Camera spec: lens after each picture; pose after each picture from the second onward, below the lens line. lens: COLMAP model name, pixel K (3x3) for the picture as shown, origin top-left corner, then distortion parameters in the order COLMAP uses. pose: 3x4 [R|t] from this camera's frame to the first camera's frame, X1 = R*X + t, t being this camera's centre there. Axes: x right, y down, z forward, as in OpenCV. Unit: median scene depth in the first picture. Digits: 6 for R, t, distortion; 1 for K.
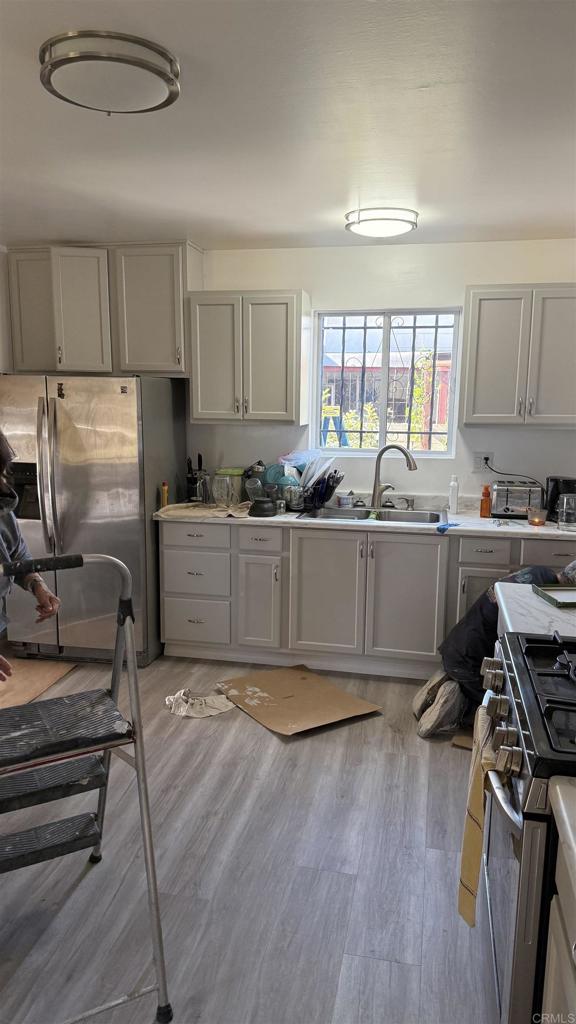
lens RADIAL K [[716.6, 0, 285.5], [0, 716.6, 513.1], [0, 0, 1]] dist [0.000602, -0.001225]
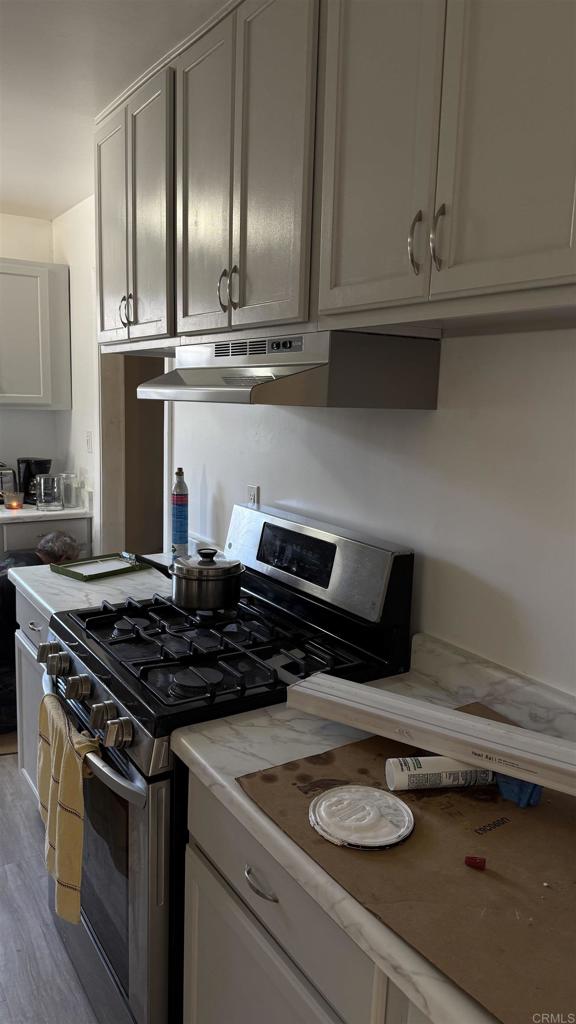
lens RADIAL K [[716.6, 0, 285.7], [0, 716.6, 511.5], [0, 0, 1]] dist [0.000602, -0.001225]
pose [[0.710470, -0.104835, 0.695875, -0.126998], [0.097625, 0.993963, 0.050070, 0.014854], [-0.696923, 0.032362, 0.716415, 0.100803]]
